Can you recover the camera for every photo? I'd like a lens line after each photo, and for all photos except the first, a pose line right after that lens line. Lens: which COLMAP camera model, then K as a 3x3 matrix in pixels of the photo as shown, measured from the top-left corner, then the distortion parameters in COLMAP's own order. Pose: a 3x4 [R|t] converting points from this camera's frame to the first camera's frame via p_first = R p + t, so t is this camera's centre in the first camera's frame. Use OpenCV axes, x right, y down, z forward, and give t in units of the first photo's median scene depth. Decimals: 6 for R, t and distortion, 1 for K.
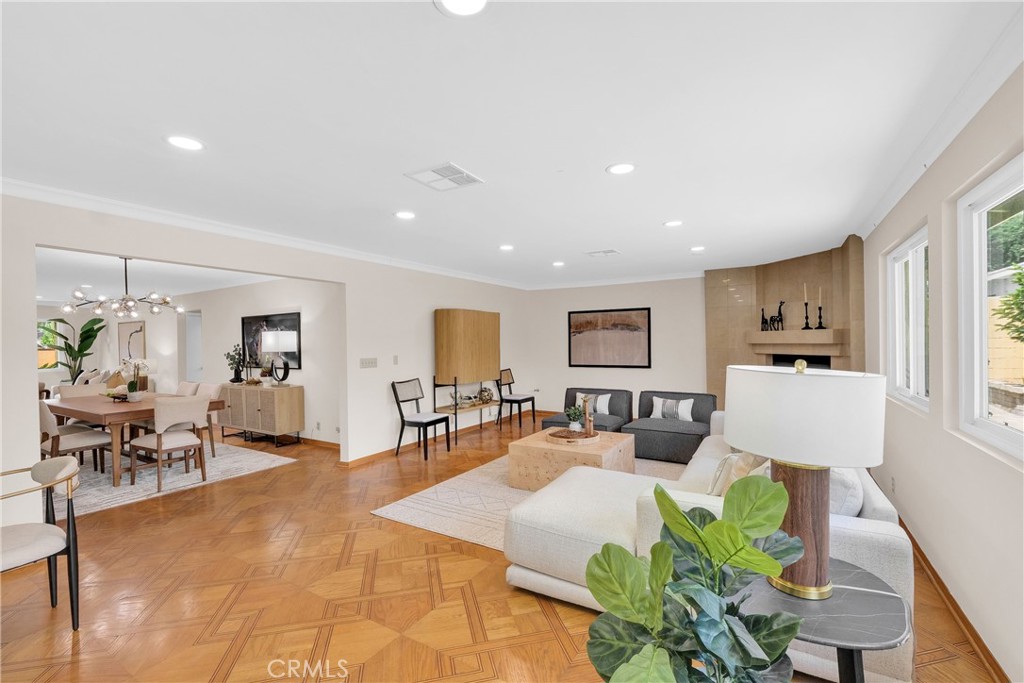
lens RADIAL K [[445.7, 0, 508.2], [0, 445.7, 343.0], [0, 0, 1]] dist [-0.002187, -0.000154]
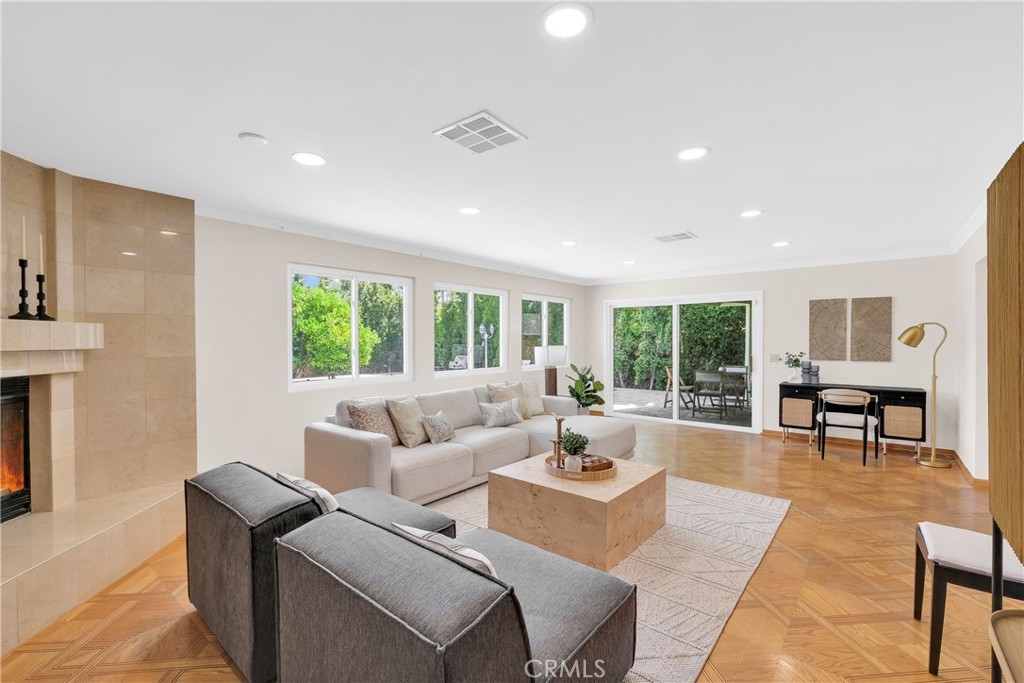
lens RADIAL K [[447.9, 0, 512.0], [0, 447.9, 341.5], [0, 0, 1]] dist [-0.000418, -0.000315]
pose [[-0.991070, 0.015649, 0.132420, 0.106559], [0.016621, 0.999842, 0.006239, -0.002374], [-0.132302, 0.008384, -0.991174, 1.201713]]
